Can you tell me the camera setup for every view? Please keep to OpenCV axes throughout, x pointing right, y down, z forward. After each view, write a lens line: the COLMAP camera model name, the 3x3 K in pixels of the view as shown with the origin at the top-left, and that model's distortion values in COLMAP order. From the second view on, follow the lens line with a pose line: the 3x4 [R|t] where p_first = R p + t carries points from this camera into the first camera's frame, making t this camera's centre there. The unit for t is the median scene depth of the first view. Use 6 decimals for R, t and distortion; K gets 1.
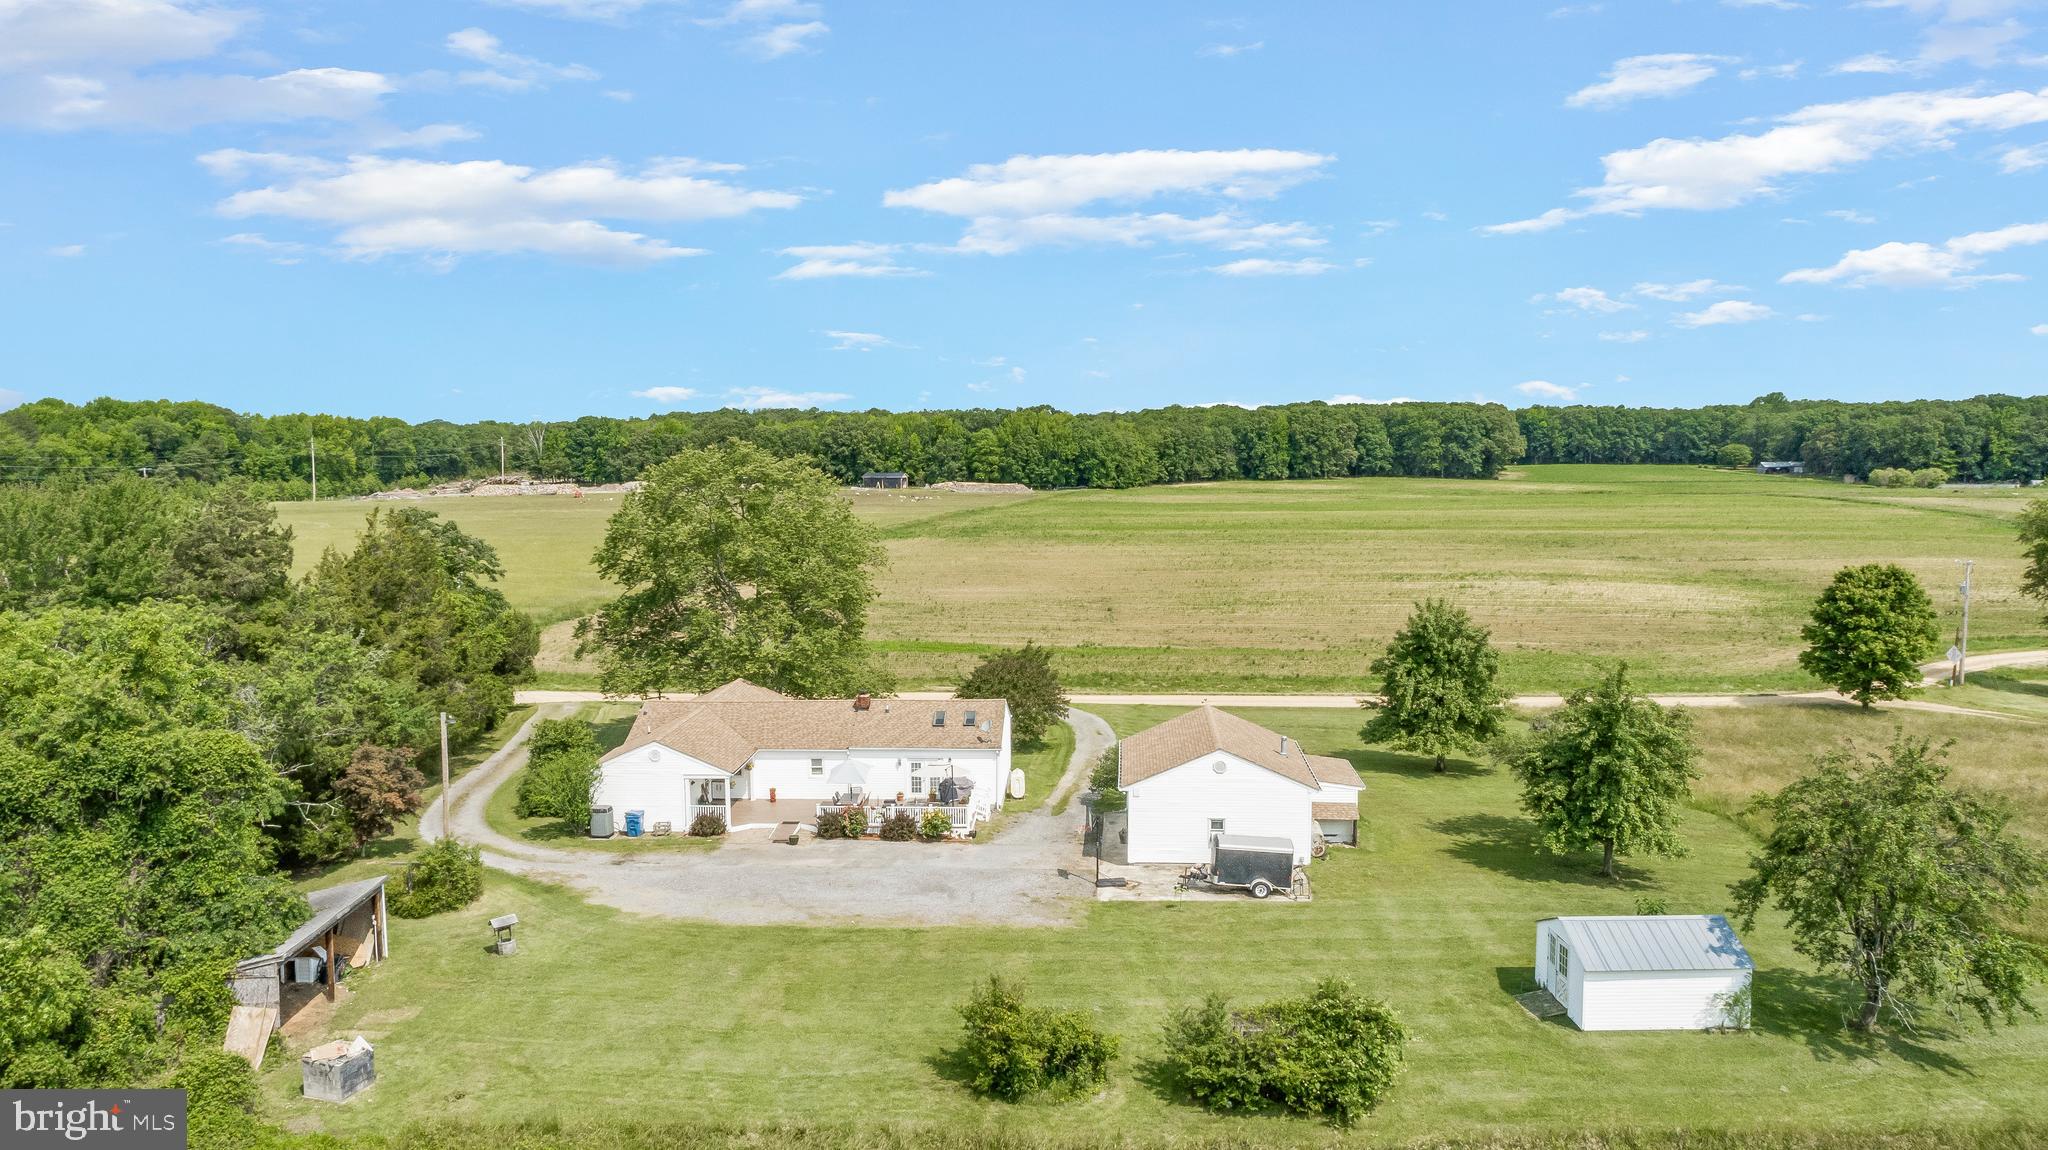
lens RADIAL K [[1373.8, 0, 1024.0], [0, 1373.8, 575.0], [0, 0, 1]] dist [-0.021411, 0.001457]
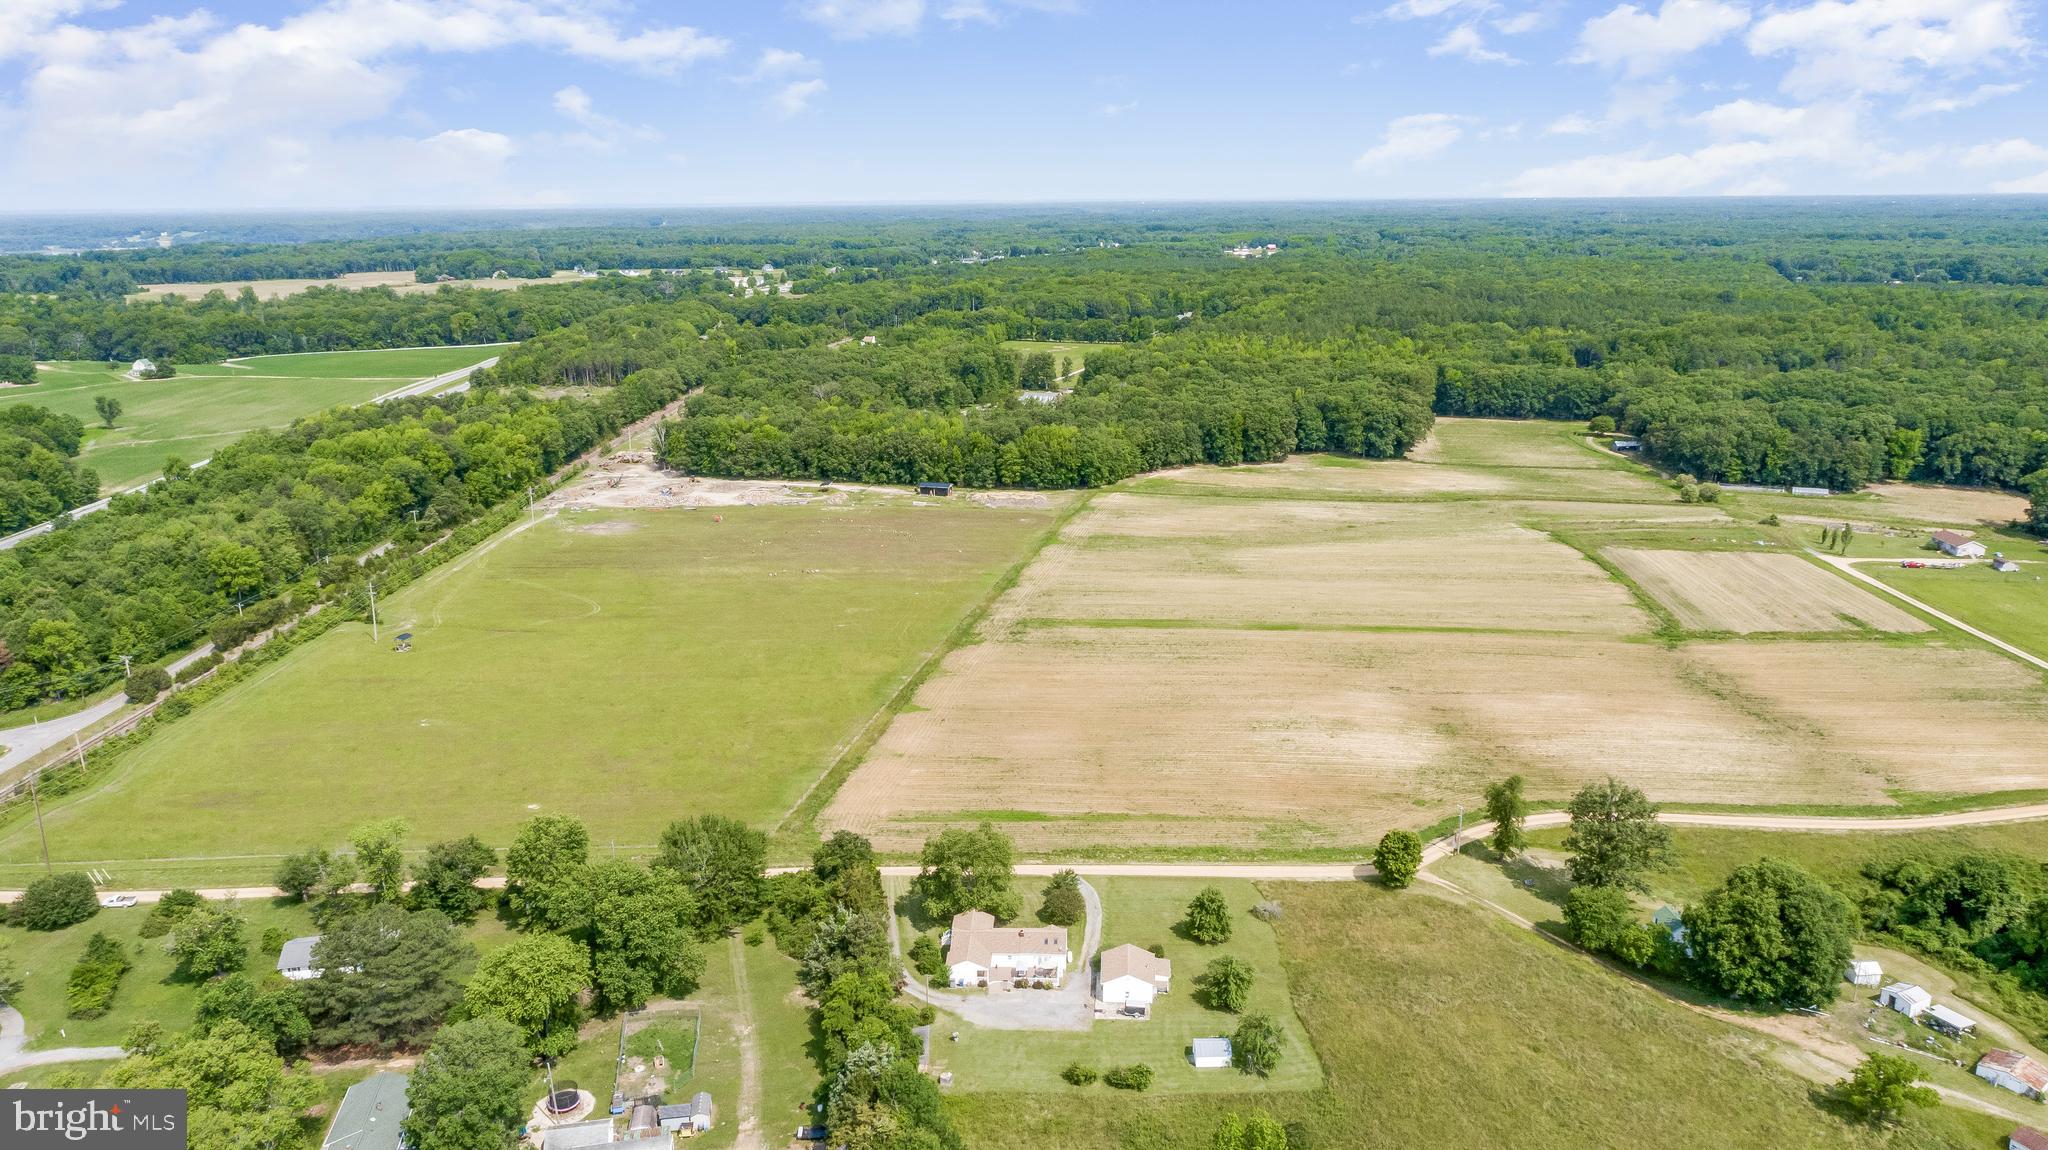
lens RADIAL K [[1394.8, 0, 1024.0], [0, 1394.8, 575.0], [0, 0, 1]] dist [-0.032521, -0.000277]
pose [[0.999988, -0.000236, 0.004948, -0.021416], [-0.000637, 0.984466, 0.175574, -0.217805], [-0.004912, -0.175575, 0.984454, -0.342305]]
